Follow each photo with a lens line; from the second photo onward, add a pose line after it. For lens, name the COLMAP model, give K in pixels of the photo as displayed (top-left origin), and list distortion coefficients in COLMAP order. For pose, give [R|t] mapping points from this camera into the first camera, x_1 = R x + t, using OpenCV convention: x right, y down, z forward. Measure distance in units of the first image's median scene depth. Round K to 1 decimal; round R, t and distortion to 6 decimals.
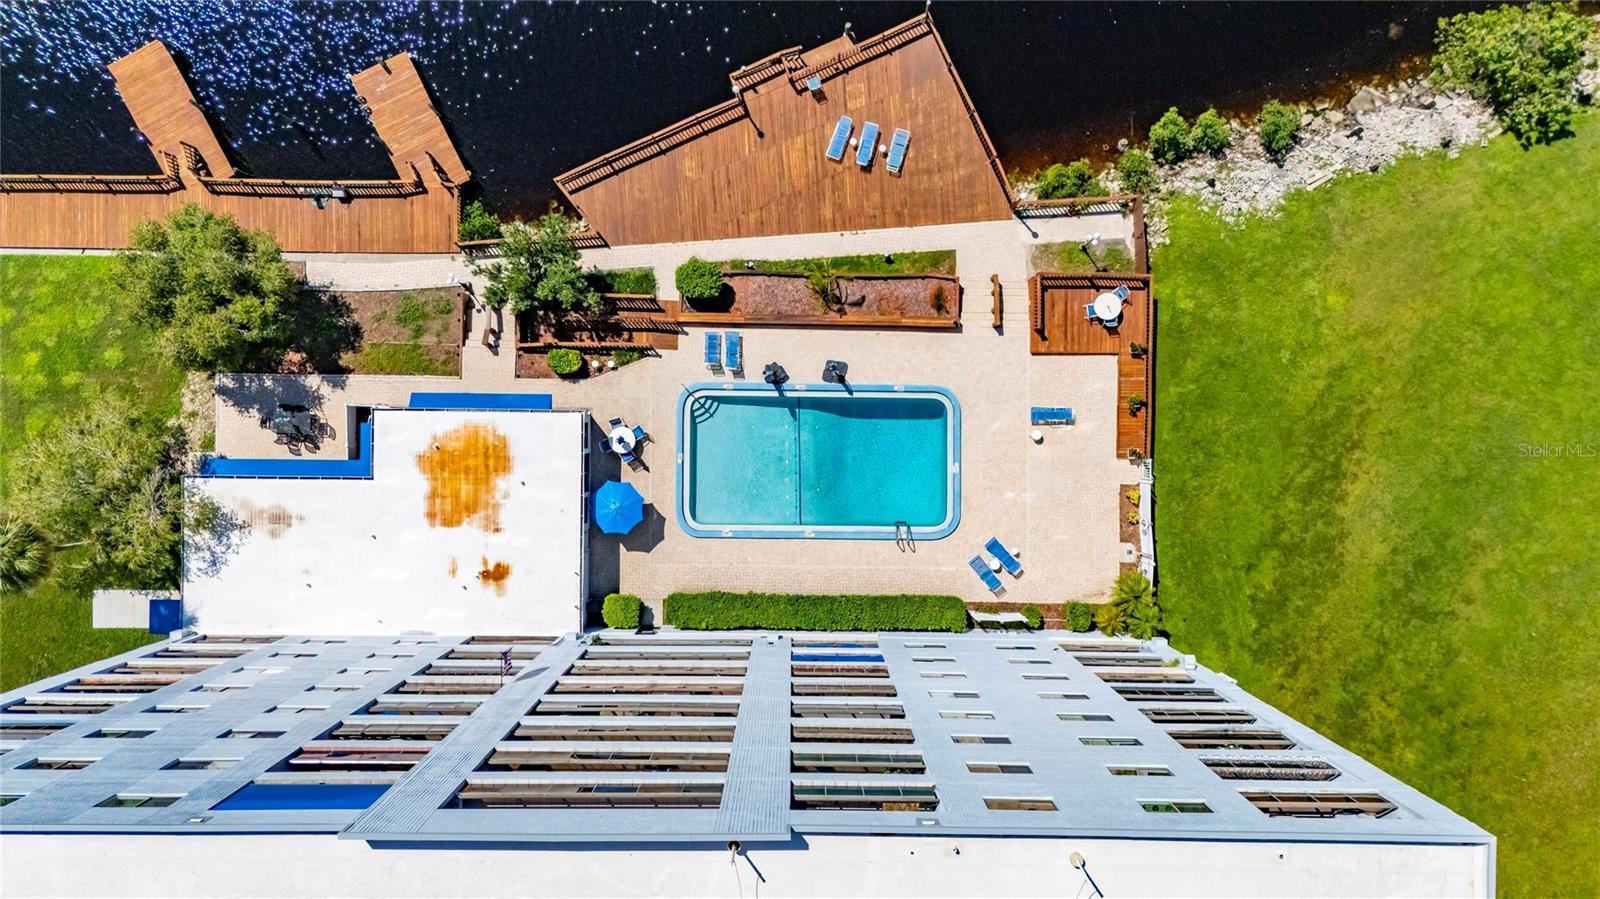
lens RADIAL K [[1170.5, 0, 797.4], [0, 1170.5, 453.5], [0, 0, 1]] dist [0.076333, -0.077340]
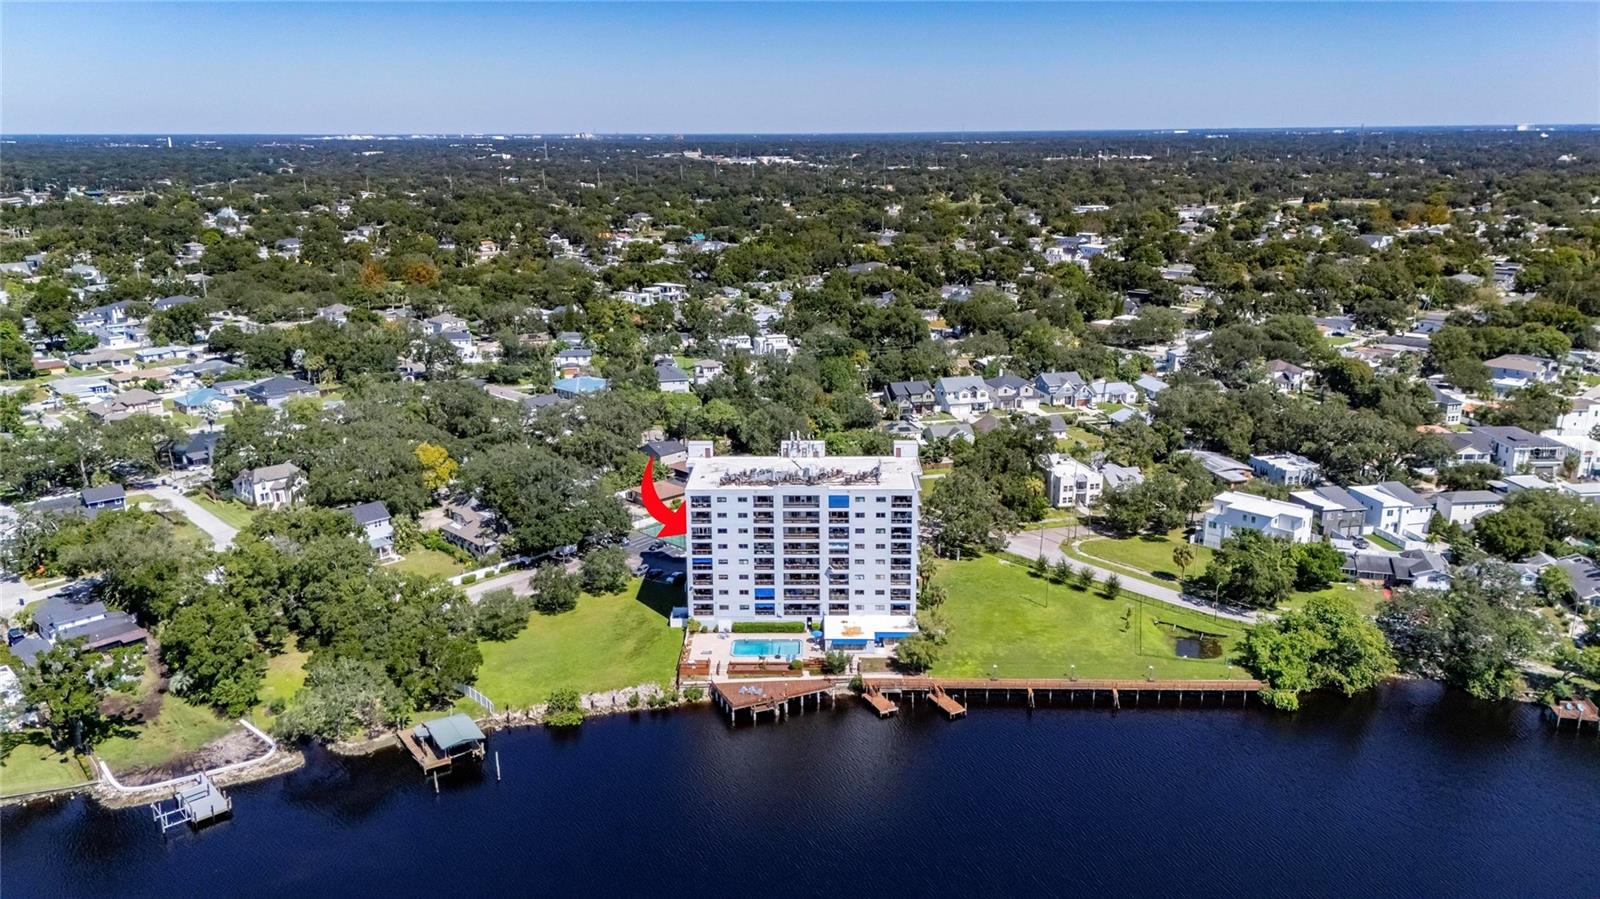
lens RADIAL K [[1170.5, 0, 799.8], [0, 1170.5, 412.5], [0, 0, 1]] dist [0.076333, -0.077340]
pose [[-0.999984, 0.000859, 0.005547, -0.112954], [0.005175, -0.241736, 0.970328, -3.575814], [0.002174, 0.970342, 0.241728, -0.705741]]
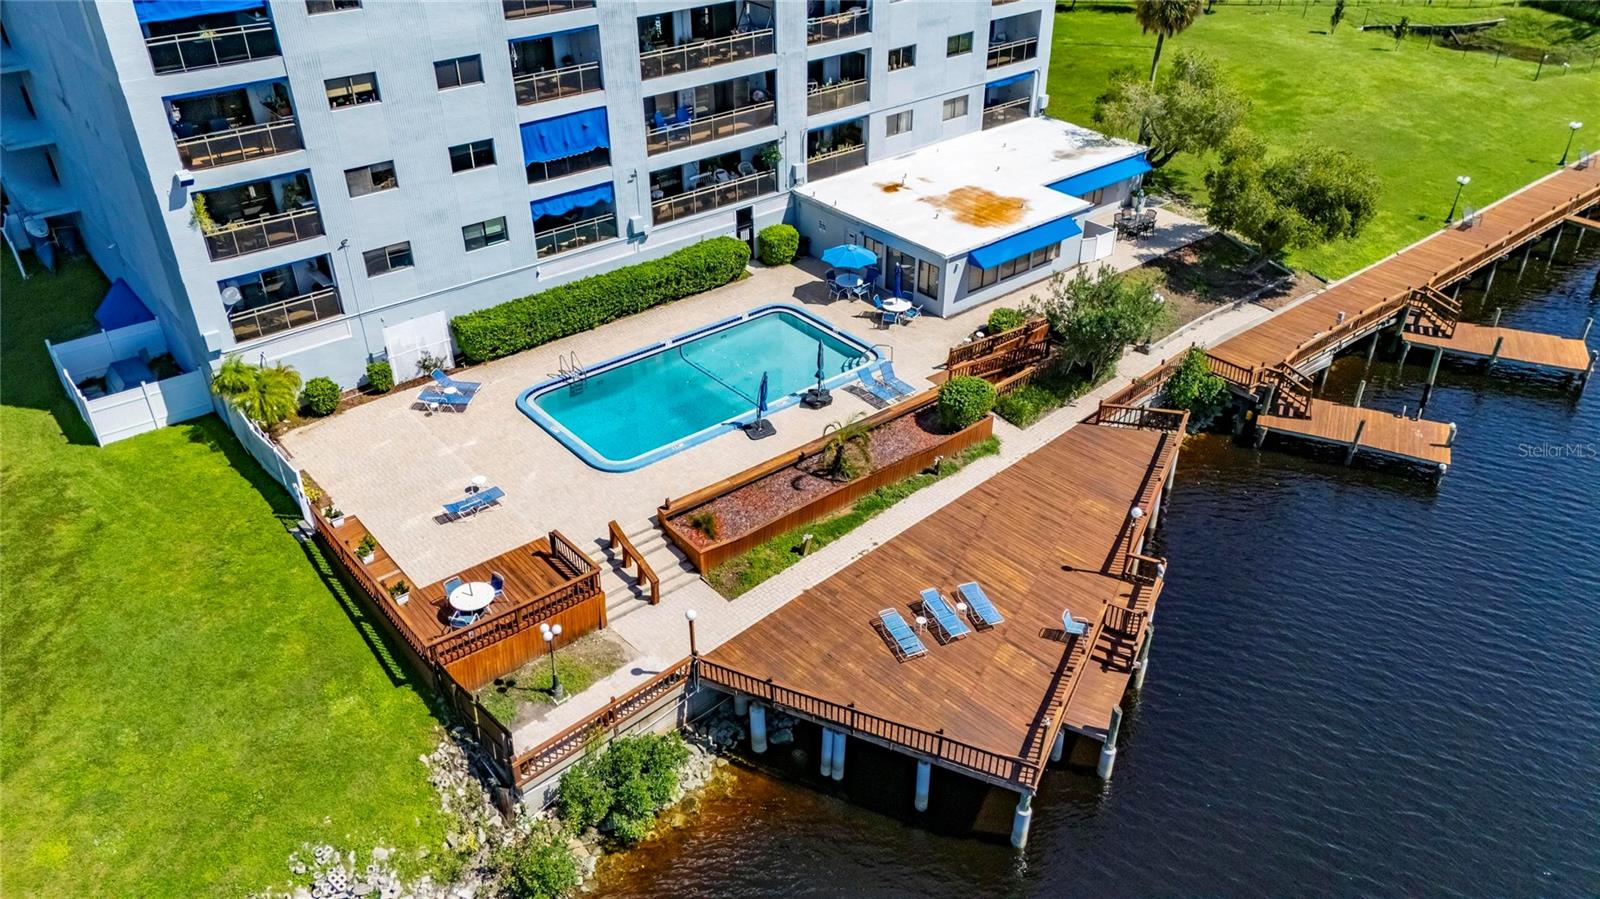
lens RADIAL K [[1170.5, 0, 800.4], [0, 1170.5, 450.2], [0, 0, 1]] dist [0.076333, -0.077340]
pose [[-0.768244, 0.344174, -0.539764, 0.424882], [-0.640136, -0.419983, 0.643305, -0.579647], [-0.005283, 0.839737, 0.542967, 0.589277]]
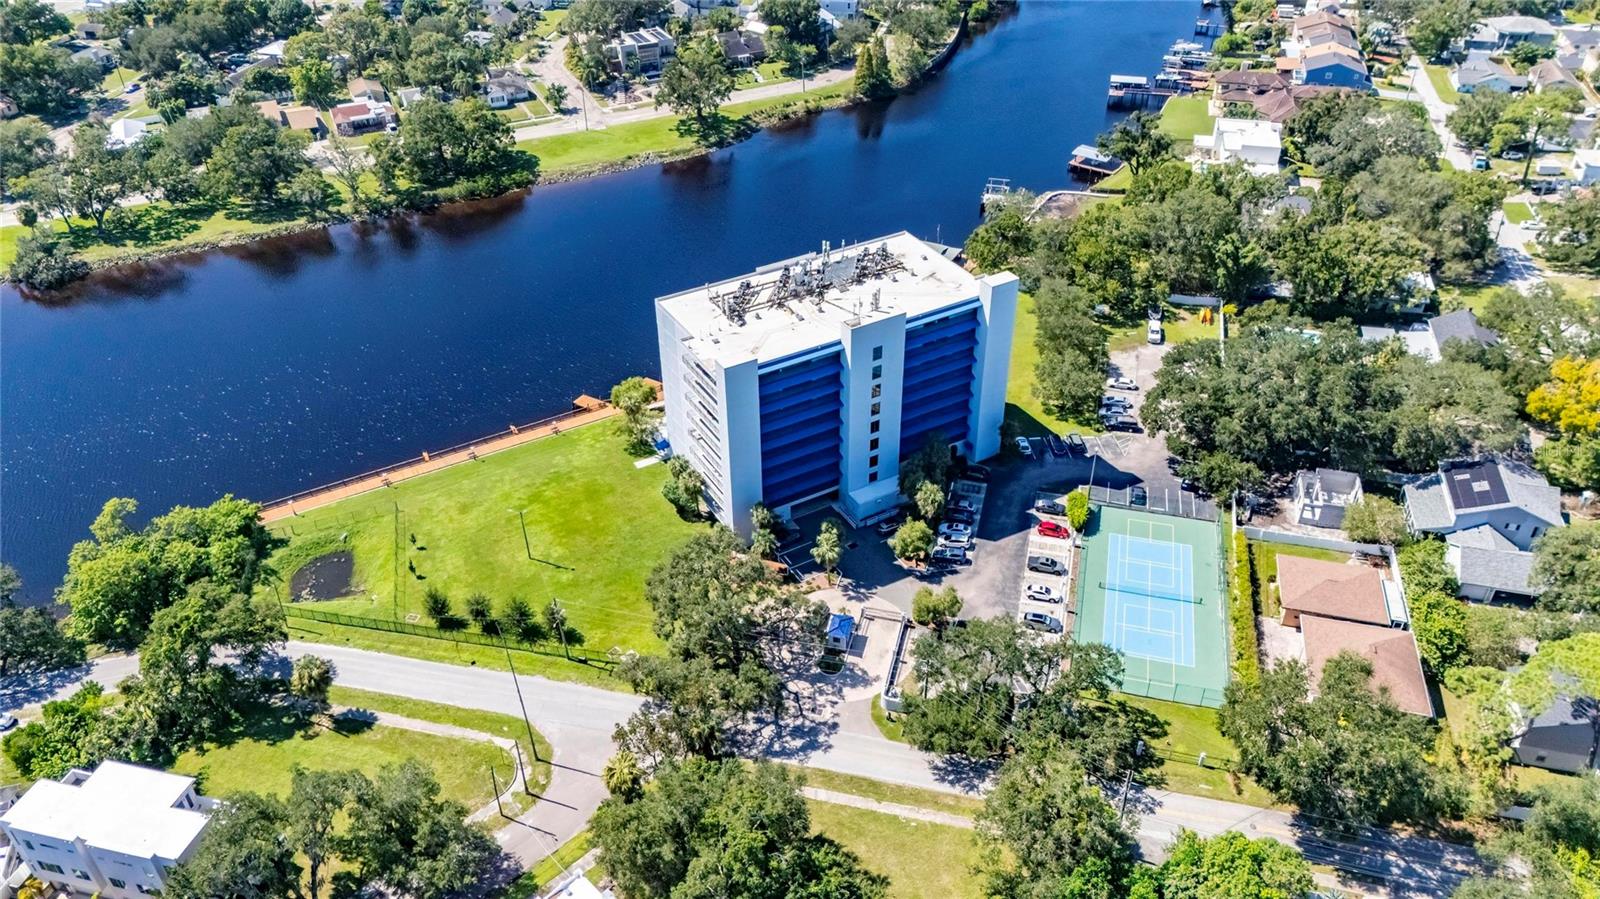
lens RADIAL K [[1170.5, 0, 800.7], [0, 1170.5, 445.8], [0, 0, 1]] dist [0.076333, -0.077340]
pose [[0.859870, -0.307519, 0.407499, -1.508906], [0.510132, 0.486774, -0.709095, 2.665303], [0.019700, 0.817609, 0.575437, -0.936489]]
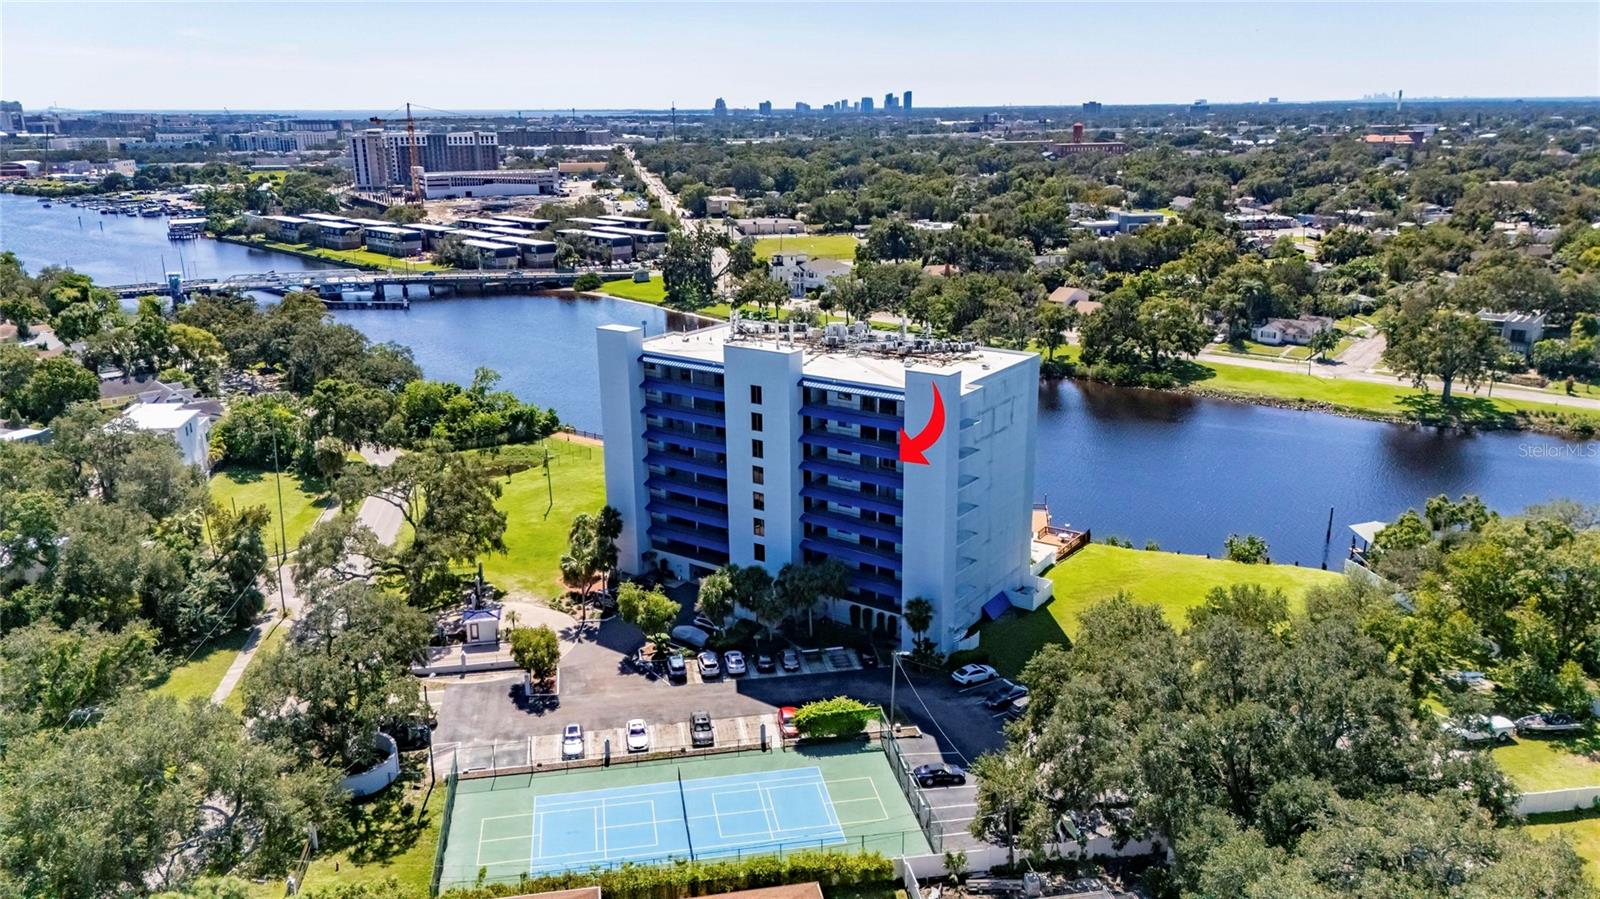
lens RADIAL K [[1170.5, 0, 801.5], [0, 1170.5, 453.8], [0, 0, 1]] dist [0.076333, -0.077340]
pose [[0.826597, 0.148744, -0.542783, 1.227422], [-0.562767, 0.228046, -0.794537, 2.403285], [0.005597, 0.962221, 0.272210, 0.025849]]
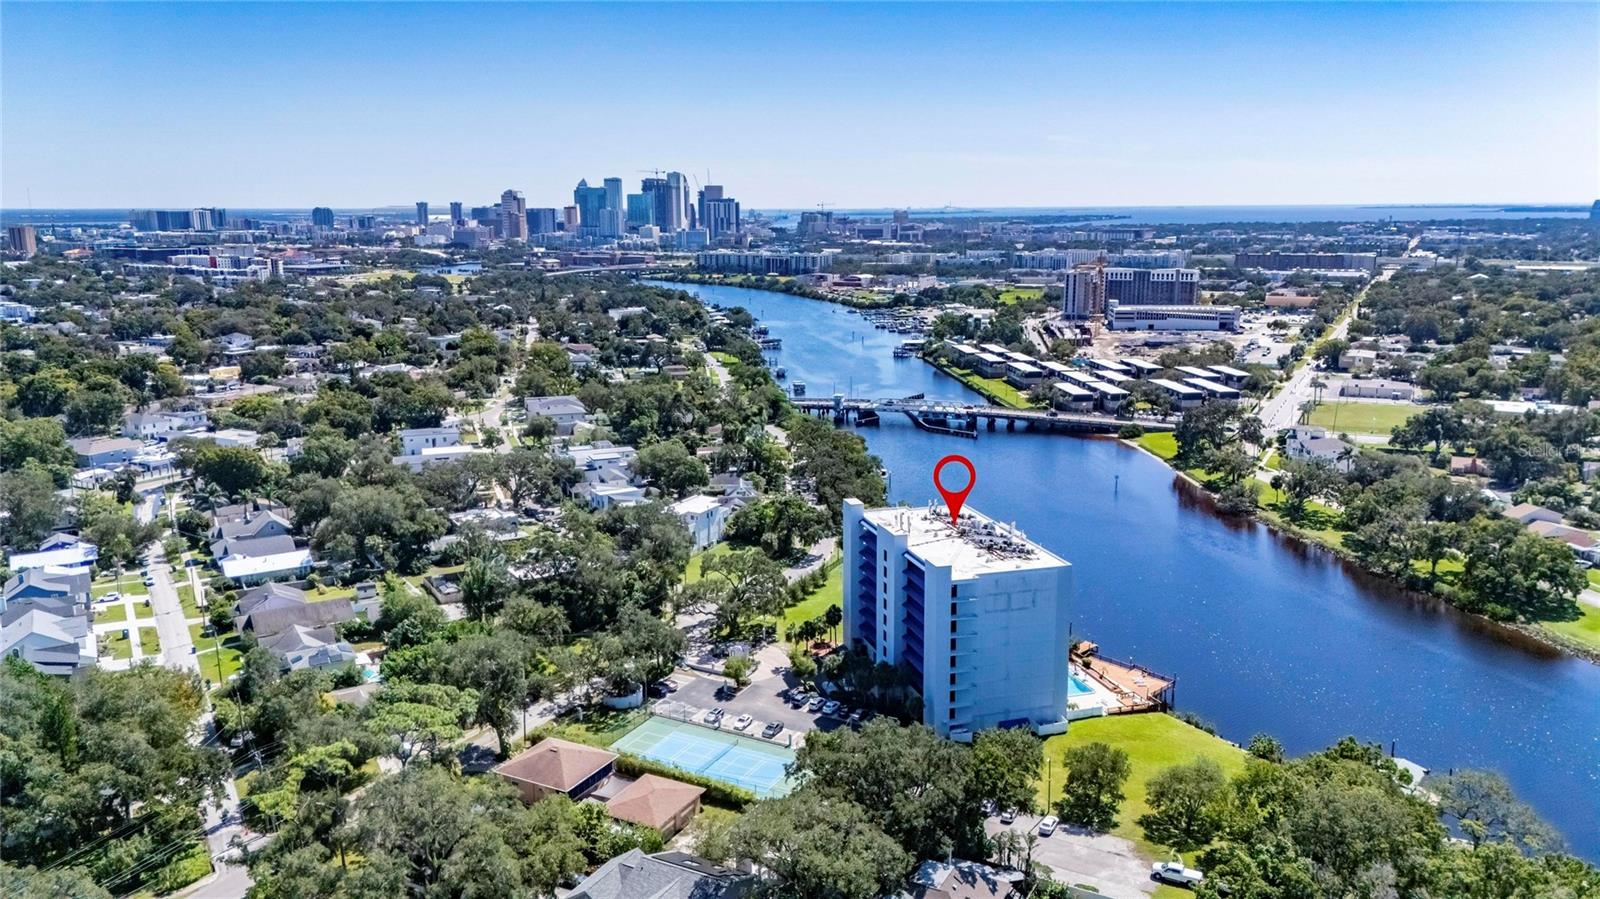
lens RADIAL K [[1170.5, 0, 801.4], [0, 1170.5, 454.3], [0, 0, 1]] dist [0.076333, -0.077340]
pose [[0.301903, 0.191722, -0.933861, 3.333754], [-0.953325, 0.055484, -0.296805, 1.994561], [-0.005090, 0.979880, 0.199524, -0.555010]]
